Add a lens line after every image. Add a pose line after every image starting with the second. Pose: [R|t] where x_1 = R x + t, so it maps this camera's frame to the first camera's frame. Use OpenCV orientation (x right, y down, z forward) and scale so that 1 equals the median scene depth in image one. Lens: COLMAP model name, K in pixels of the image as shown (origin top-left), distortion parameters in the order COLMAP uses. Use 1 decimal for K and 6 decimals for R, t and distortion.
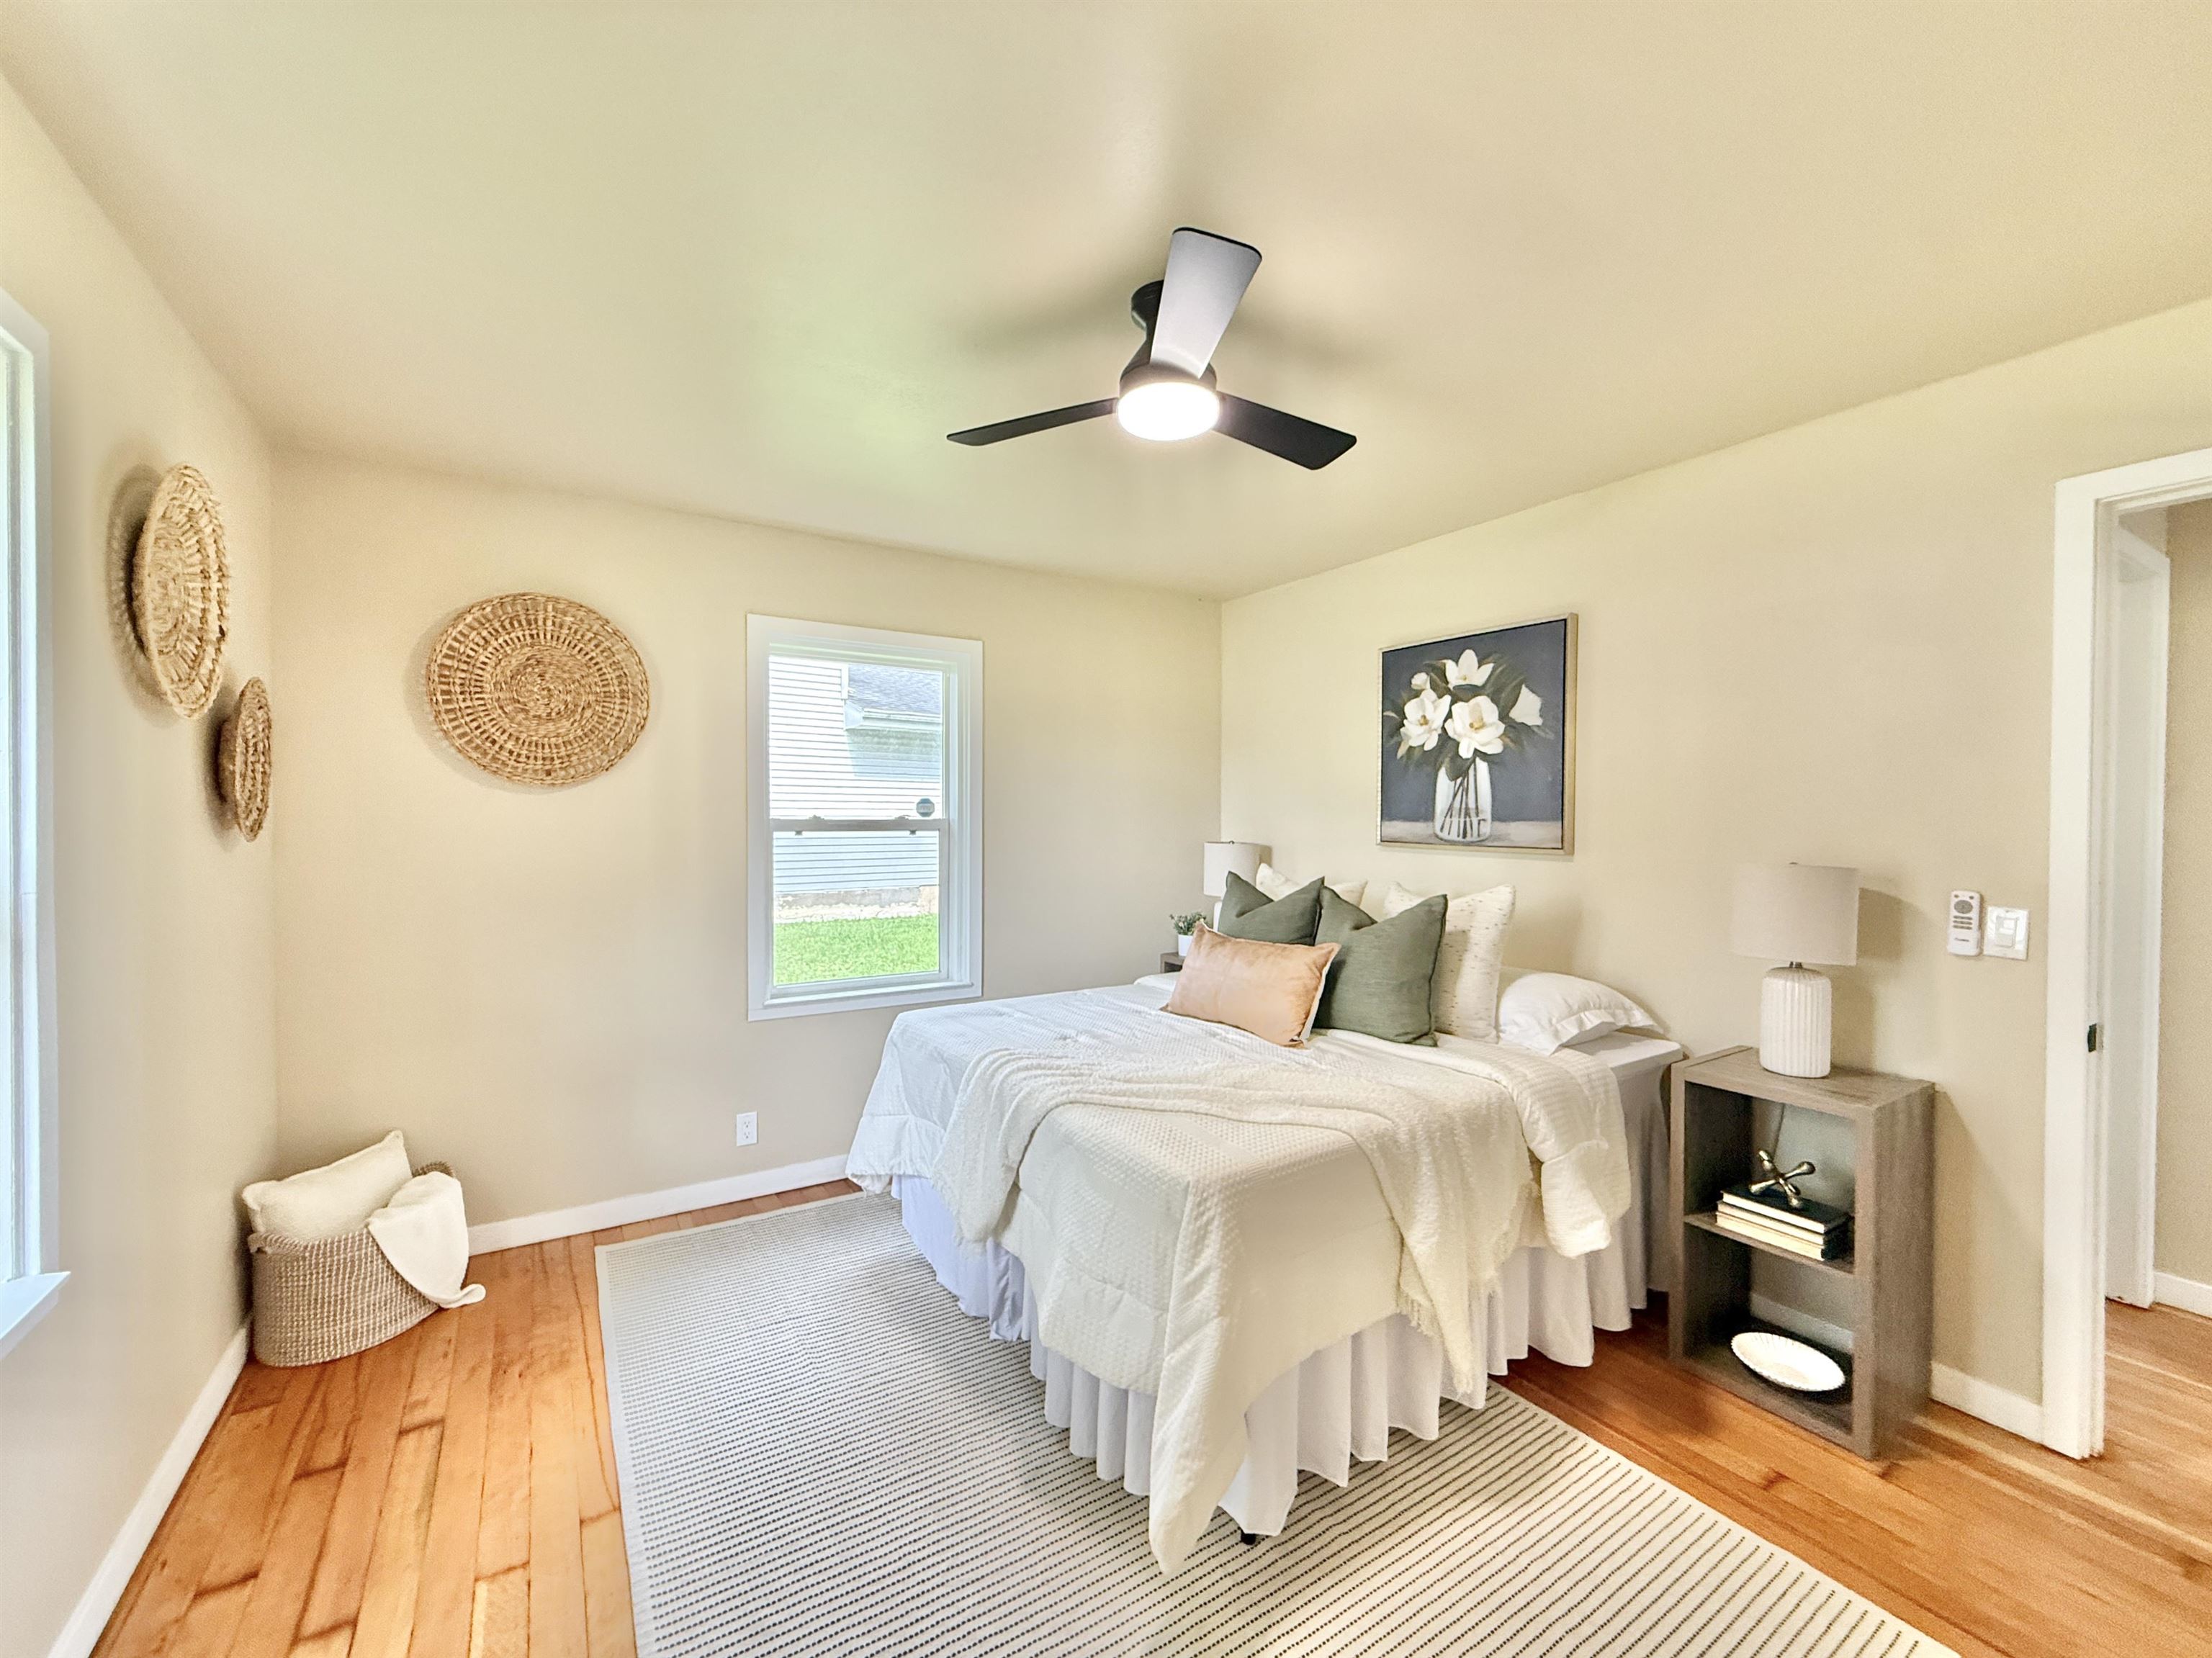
lens RADIAL K [[899.0, 0, 1103.9], [0, 899.0, 829.7], [0, 0, 1]] dist [0.000686, 0.000212]
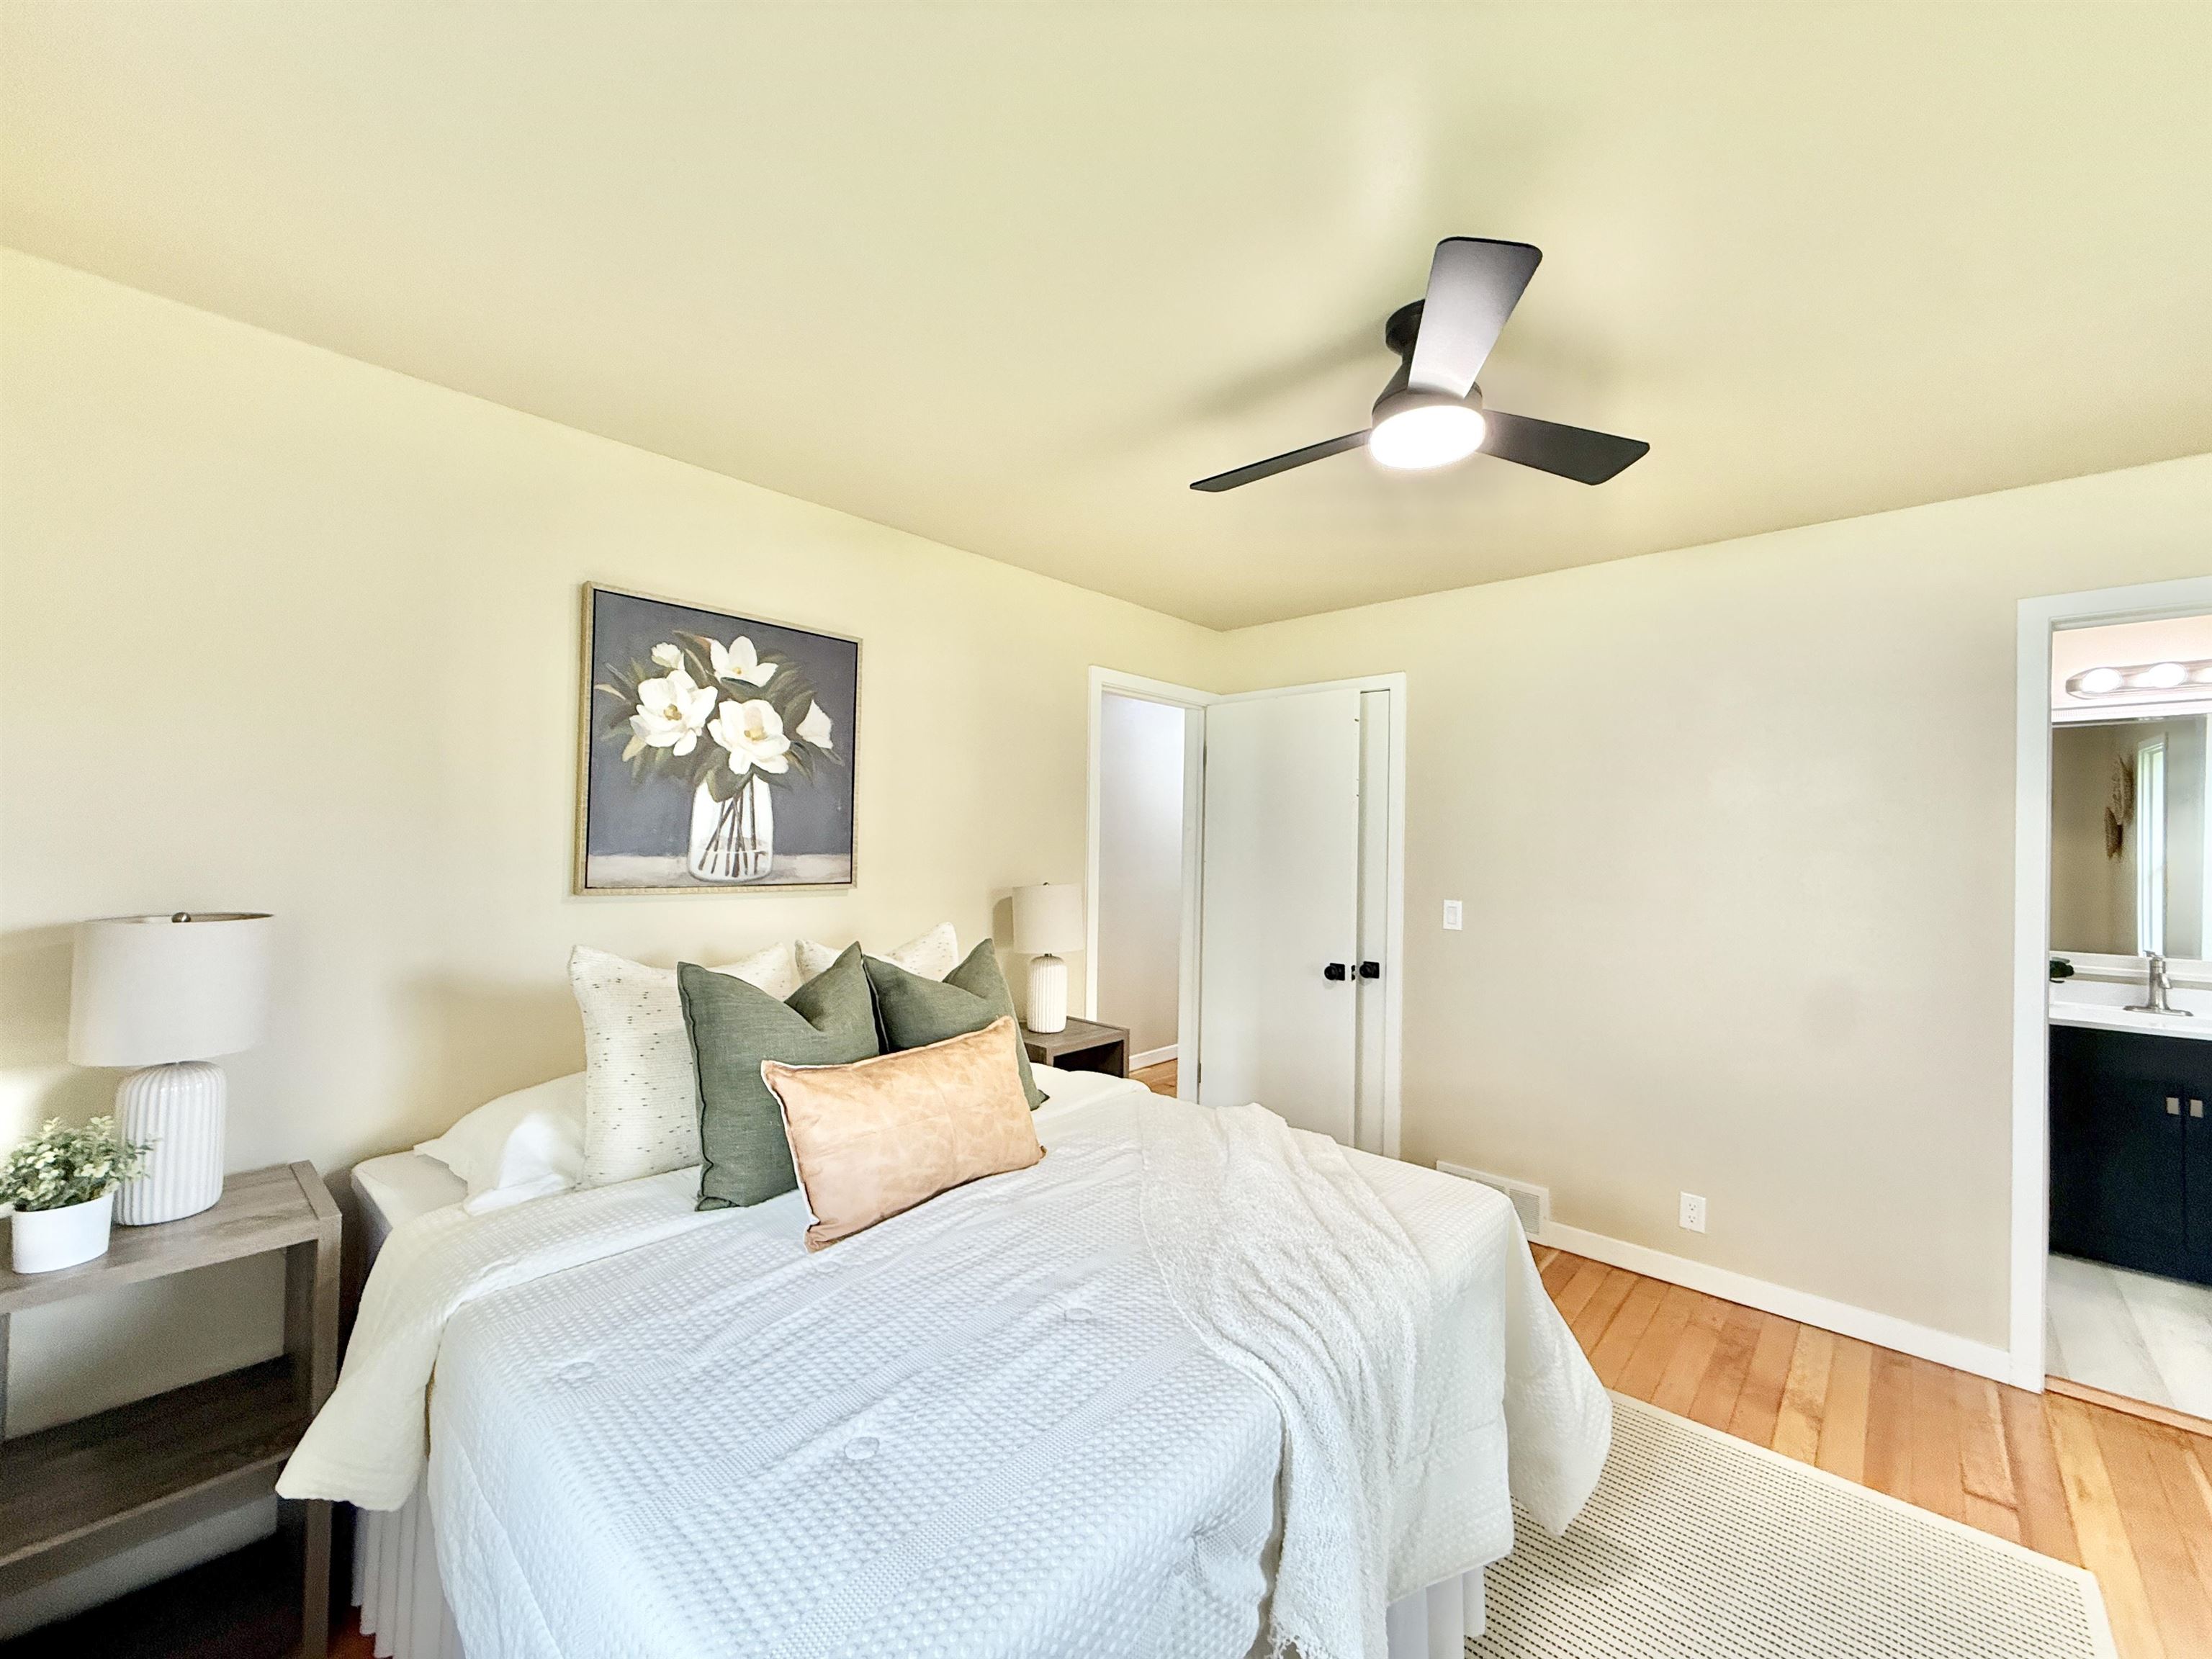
lens RADIAL K [[899.0, 0, 1097.6], [0, 899.0, 823.9], [0, 0, 1]] dist [0.000686, 0.000212]
pose [[-0.253511, 0.005144, 0.967319, -0.432103], [-0.007504, 0.999945, -0.007285, -0.032946], [-0.967304, -0.009106, -0.253458, 0.894967]]
